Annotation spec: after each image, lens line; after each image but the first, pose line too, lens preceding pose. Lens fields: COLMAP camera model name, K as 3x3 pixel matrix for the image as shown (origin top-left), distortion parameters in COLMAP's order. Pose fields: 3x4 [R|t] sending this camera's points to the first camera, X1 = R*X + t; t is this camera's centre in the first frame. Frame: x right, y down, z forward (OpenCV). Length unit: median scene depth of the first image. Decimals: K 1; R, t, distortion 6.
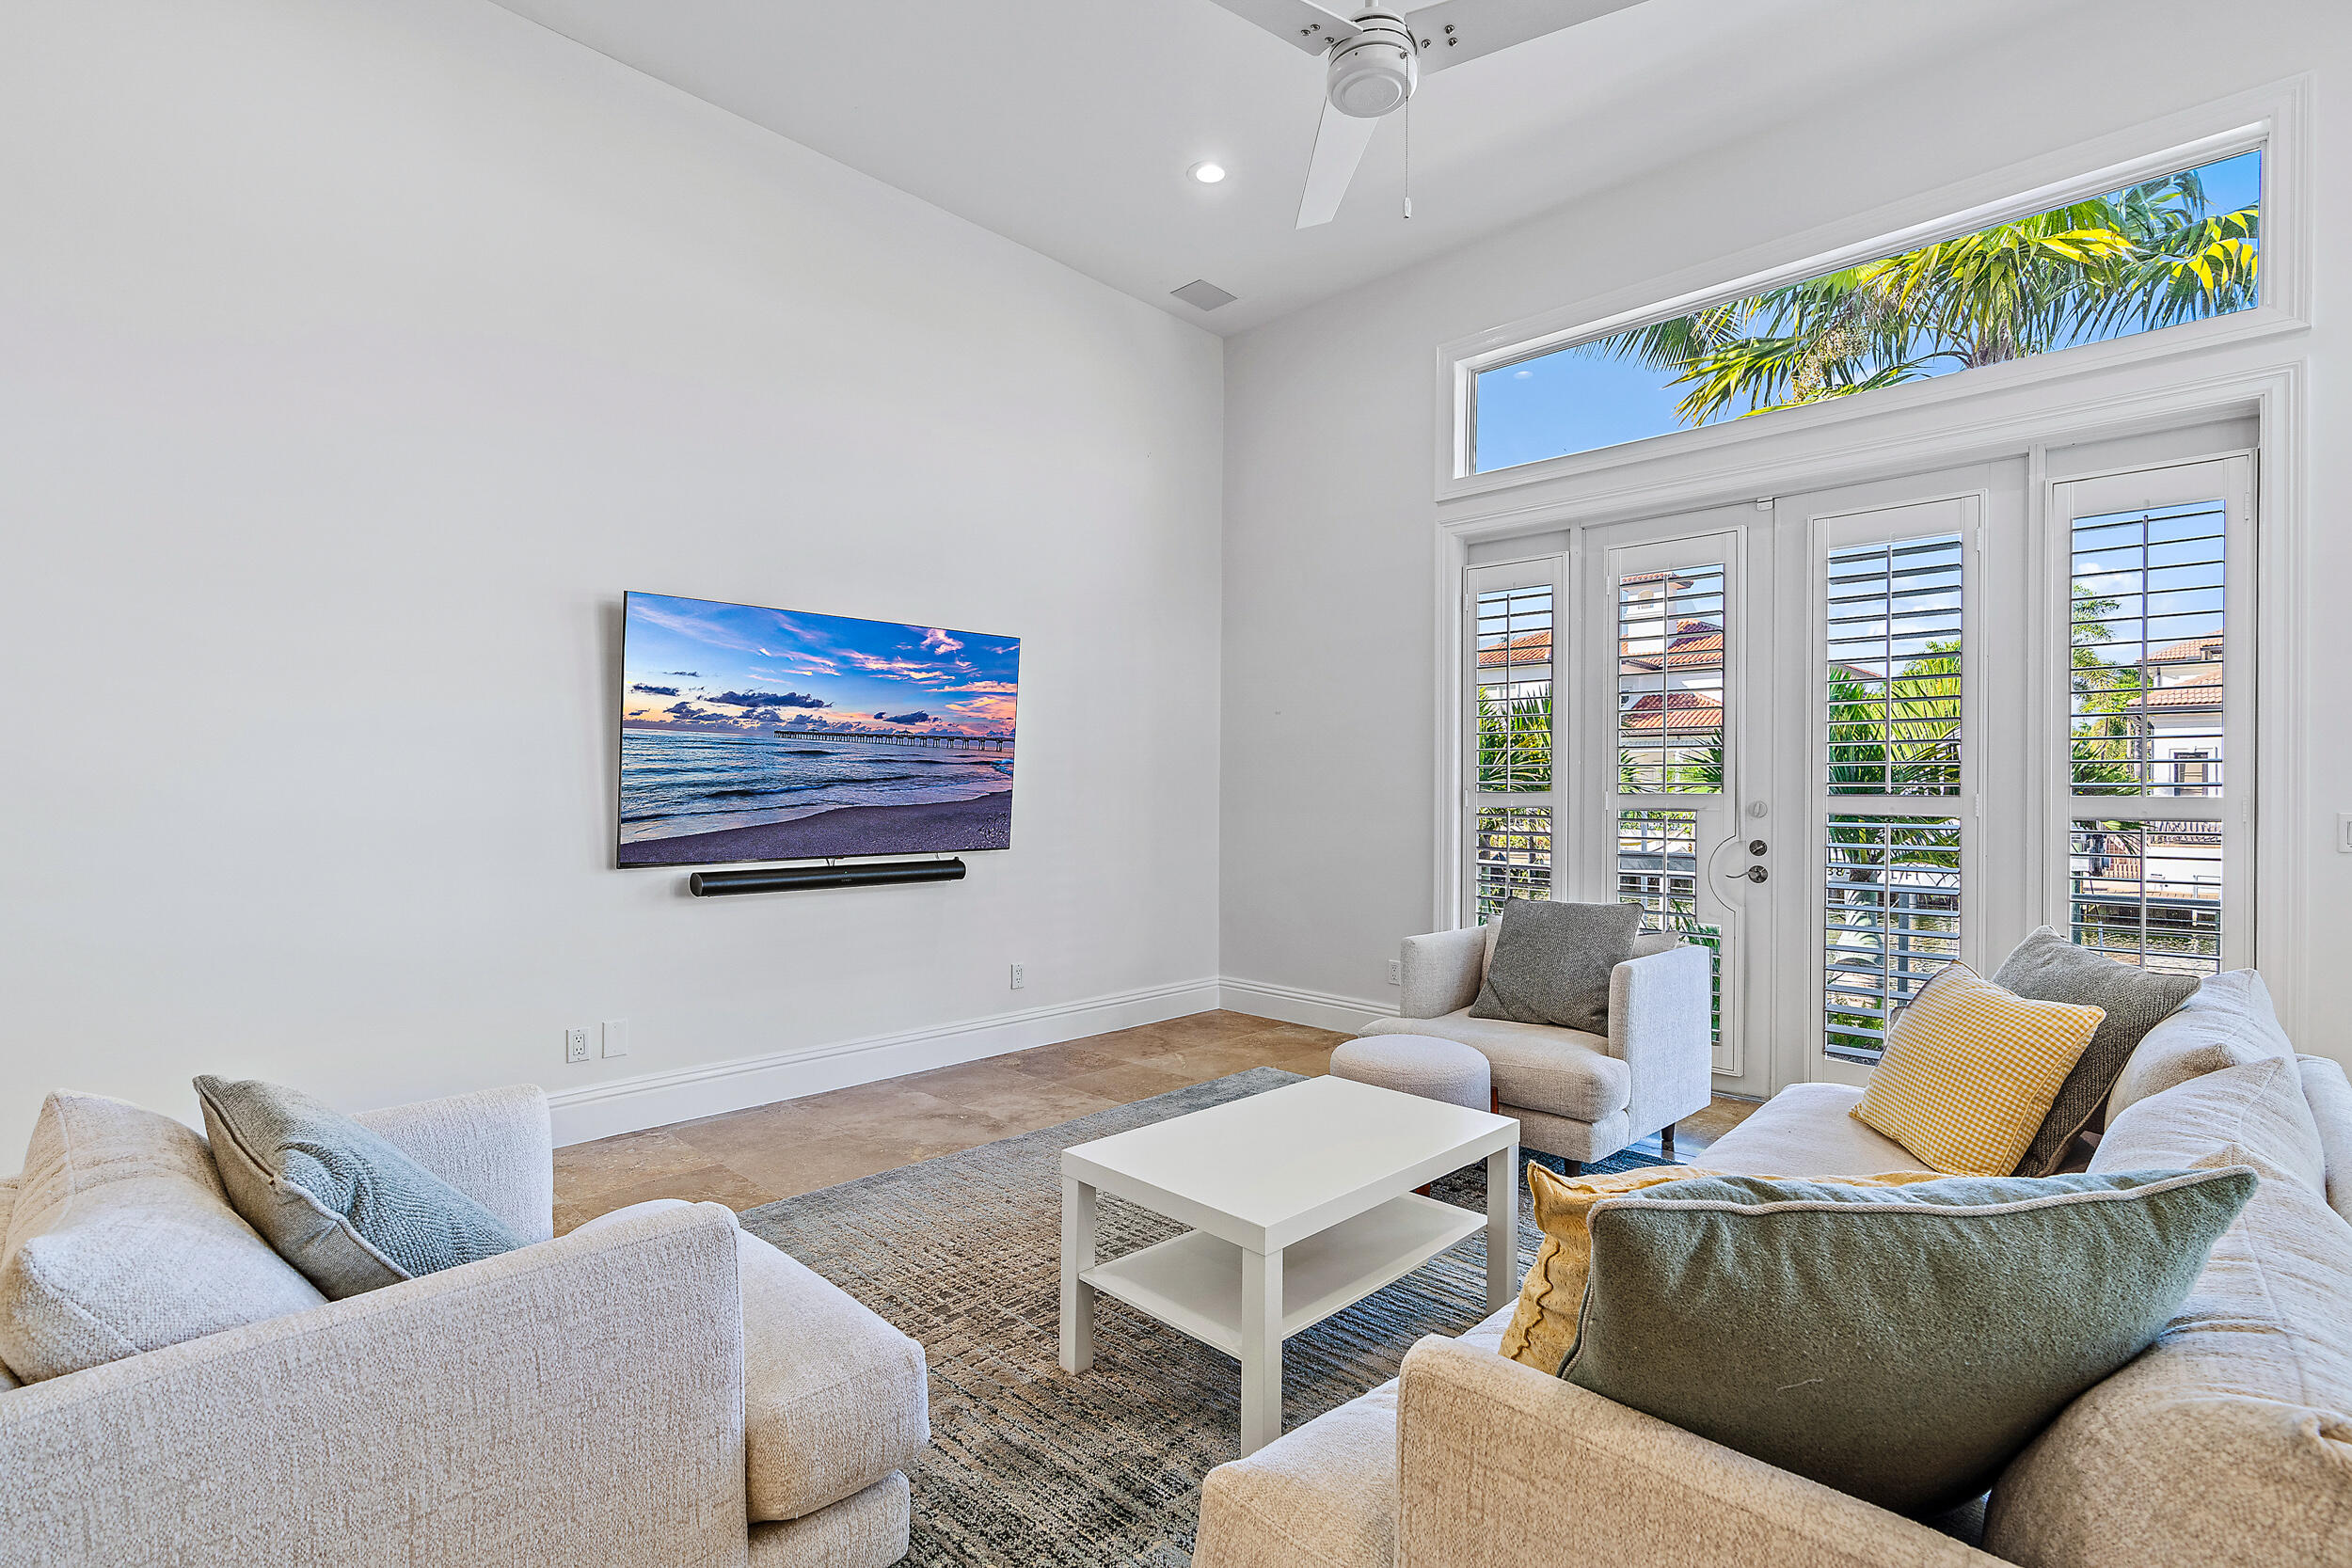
lens RADIAL K [[1080.9, 0, 1159.0], [0, 1080.9, 786.8], [0, 0, 1]] dist [-0.005628, 0.002265]
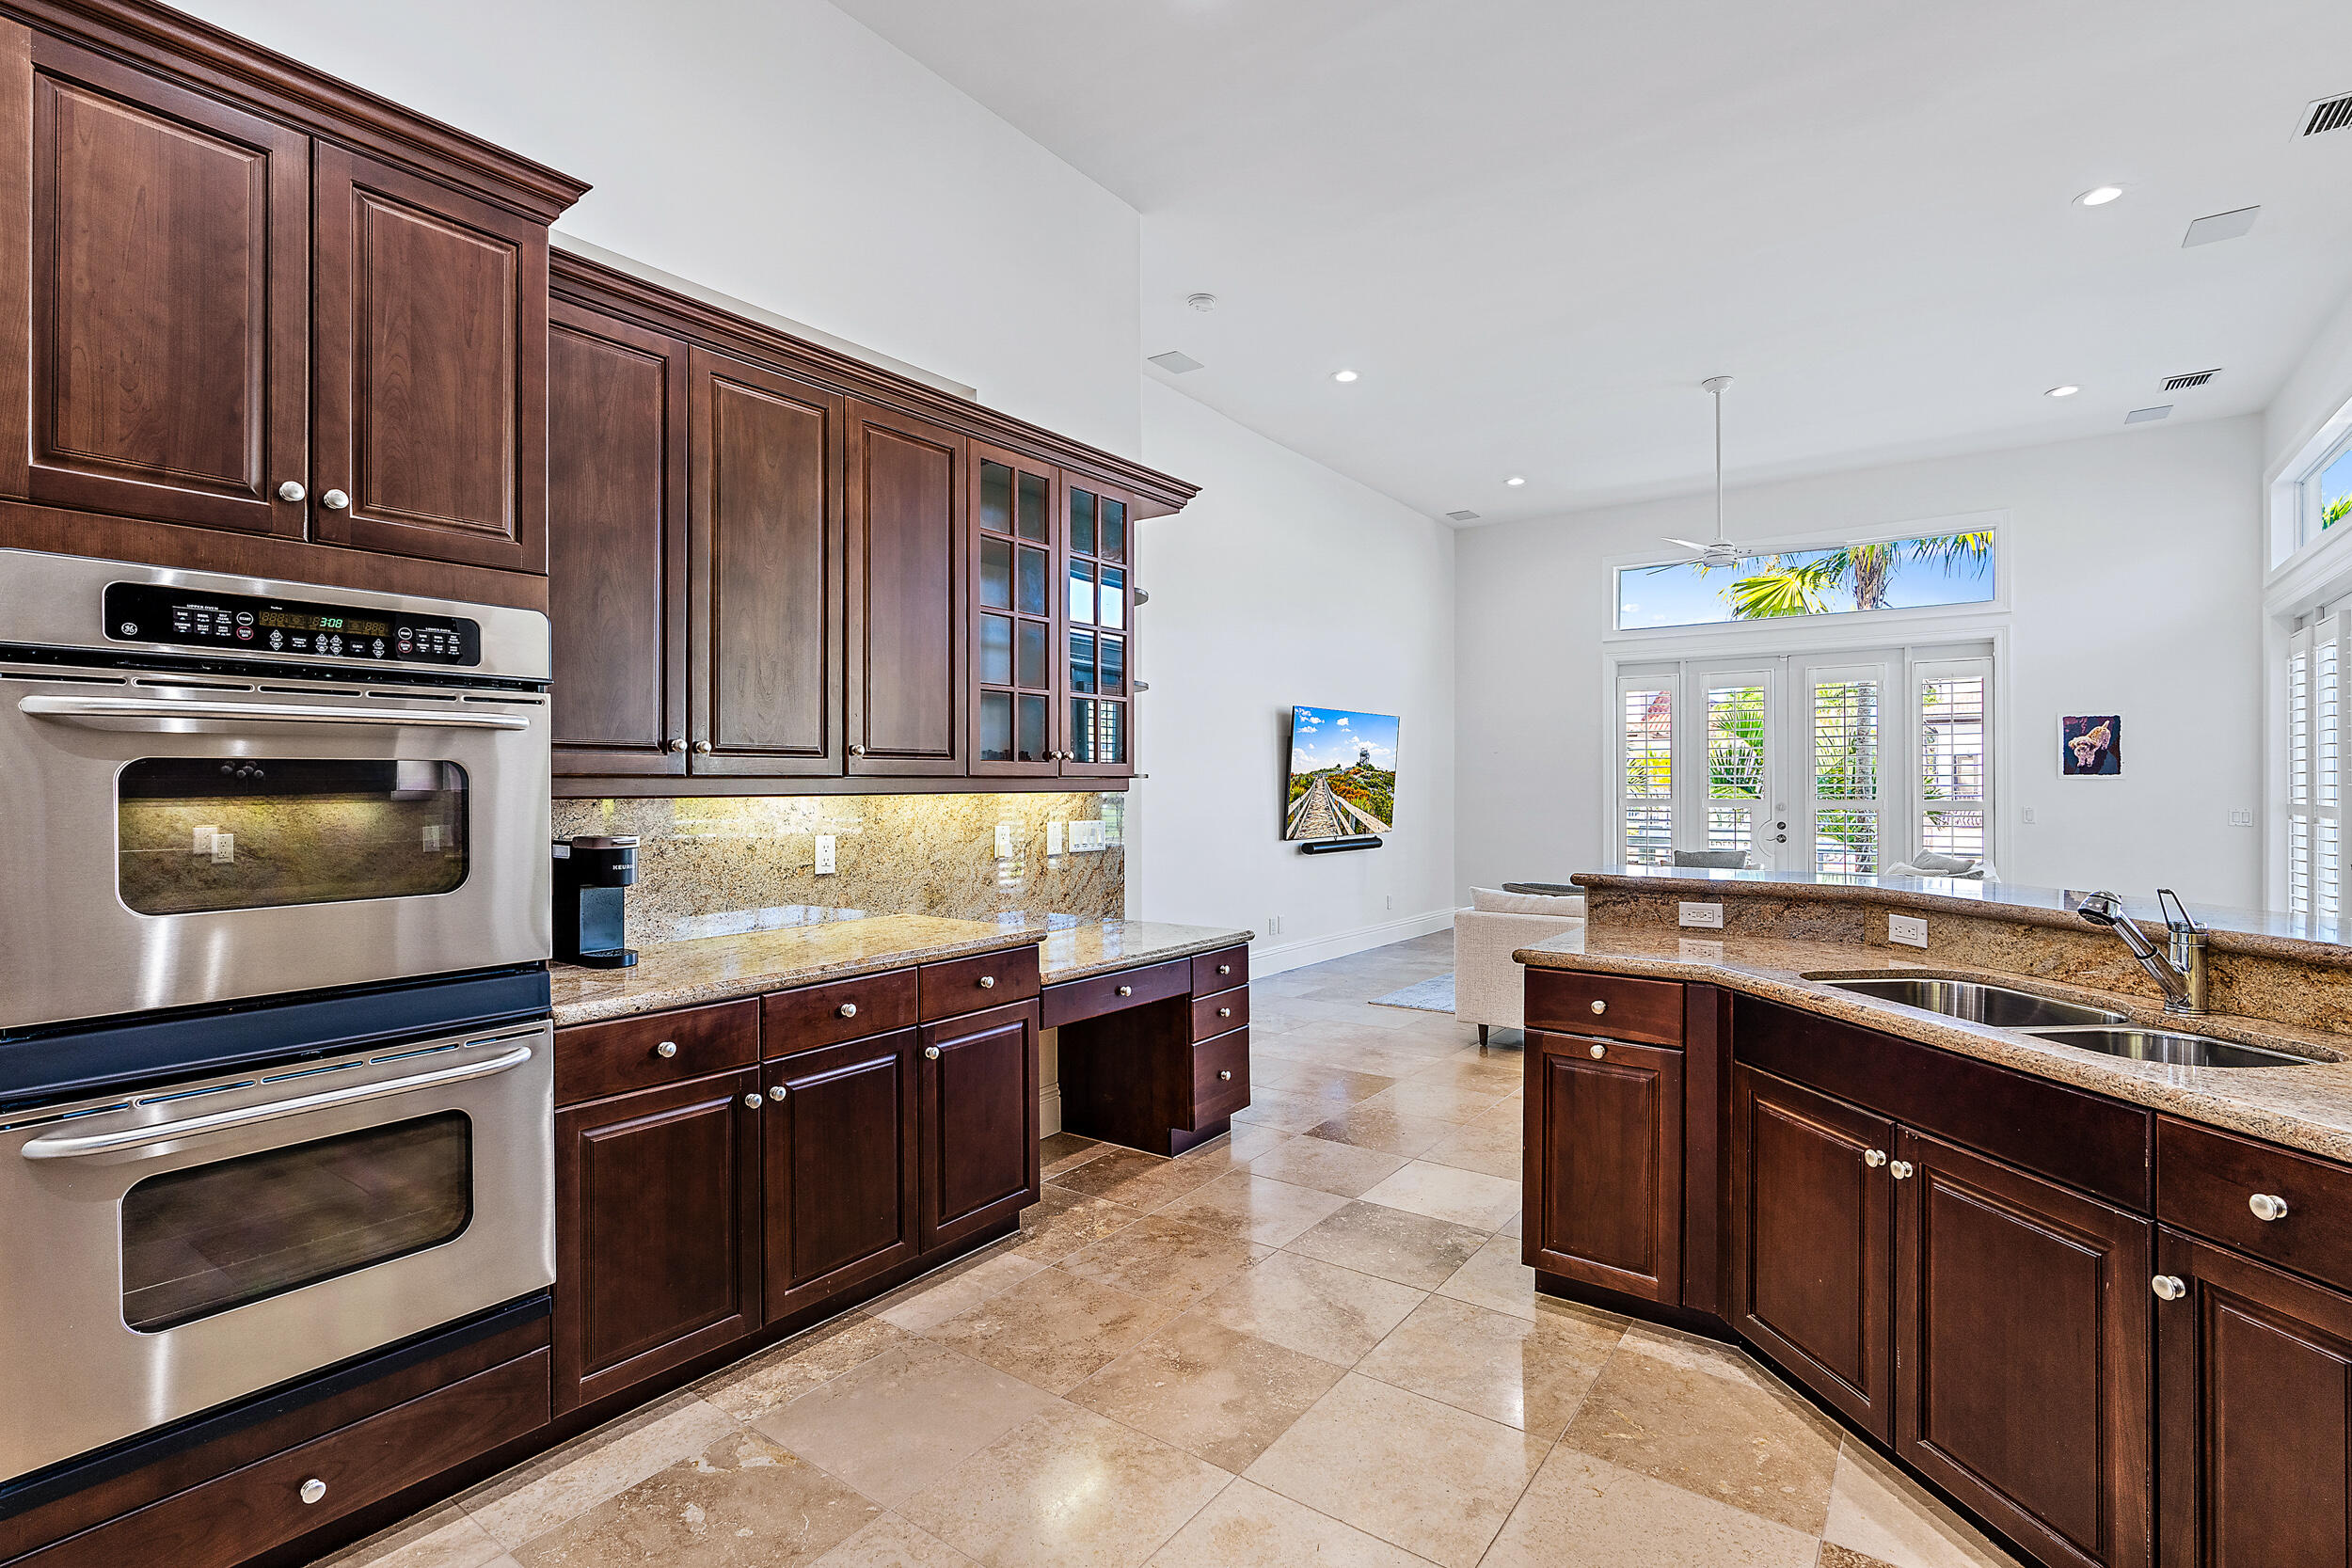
lens RADIAL K [[1080.9, 0, 1179.9], [0, 1080.9, 776.1], [0, 0, 1]] dist [-0.005628, 0.002265]
pose [[0.989237, -0.002494, 0.146299, -0.825250], [0.004652, 0.999885, -0.014413, -0.011989], [-0.146247, 0.014939, 0.989135, -0.811314]]
